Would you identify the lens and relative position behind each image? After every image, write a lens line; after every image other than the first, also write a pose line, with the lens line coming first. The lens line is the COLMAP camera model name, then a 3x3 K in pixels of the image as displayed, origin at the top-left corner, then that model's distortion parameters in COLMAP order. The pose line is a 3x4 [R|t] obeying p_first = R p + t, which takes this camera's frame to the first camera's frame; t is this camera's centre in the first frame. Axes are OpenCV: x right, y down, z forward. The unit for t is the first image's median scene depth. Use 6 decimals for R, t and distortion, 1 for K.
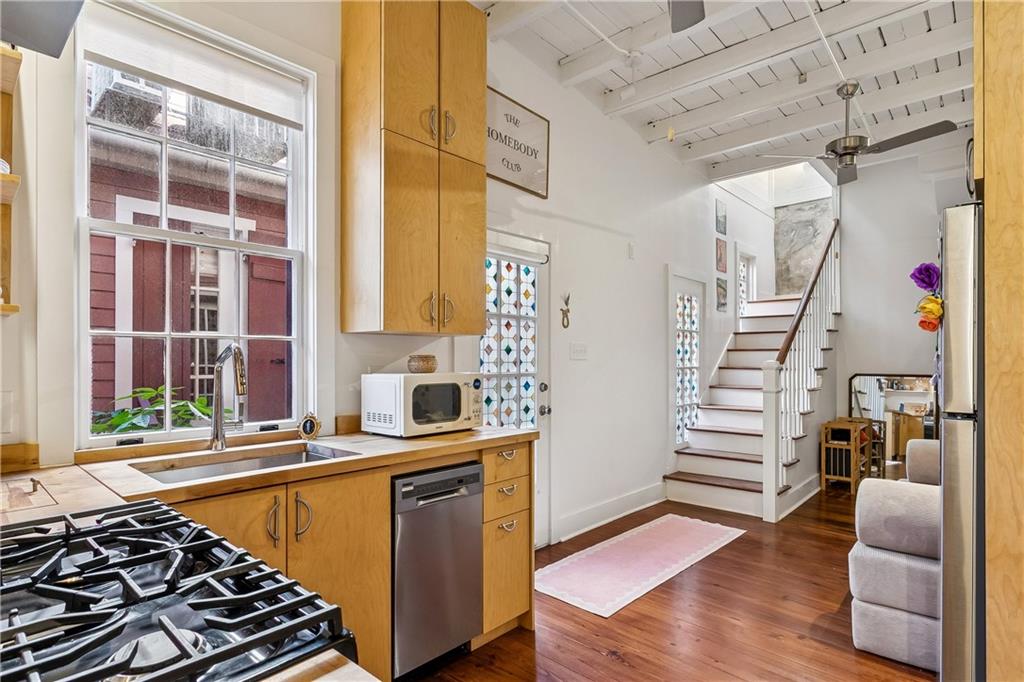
lens RADIAL K [[530.7, 0, 510.9], [0, 530.7, 358.5], [0, 0, 1]] dist [-0.004461, -0.000426]
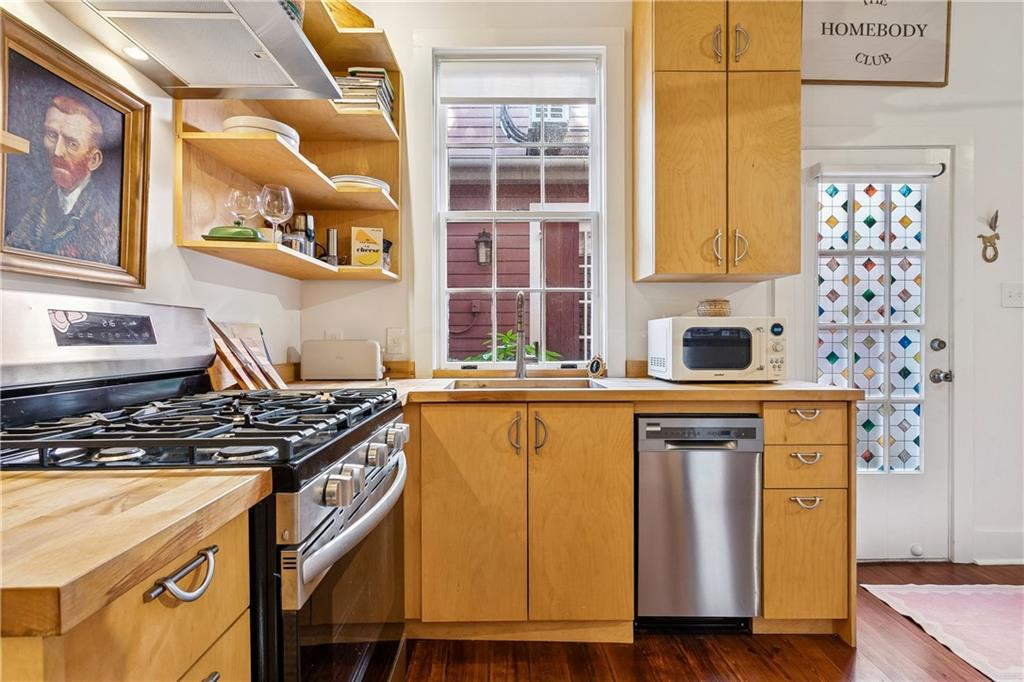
lens RADIAL K [[482.1, 0, 511.0], [0, 482.1, 342.0], [0, 0, 1]] dist [0.002650, 0.000592]
pose [[0.680344, 0.001641, -0.732891, 0.219977], [0.006599, 0.999943, 0.008365, 0.060109], [0.732863, -0.010527, 0.680295, 0.161351]]
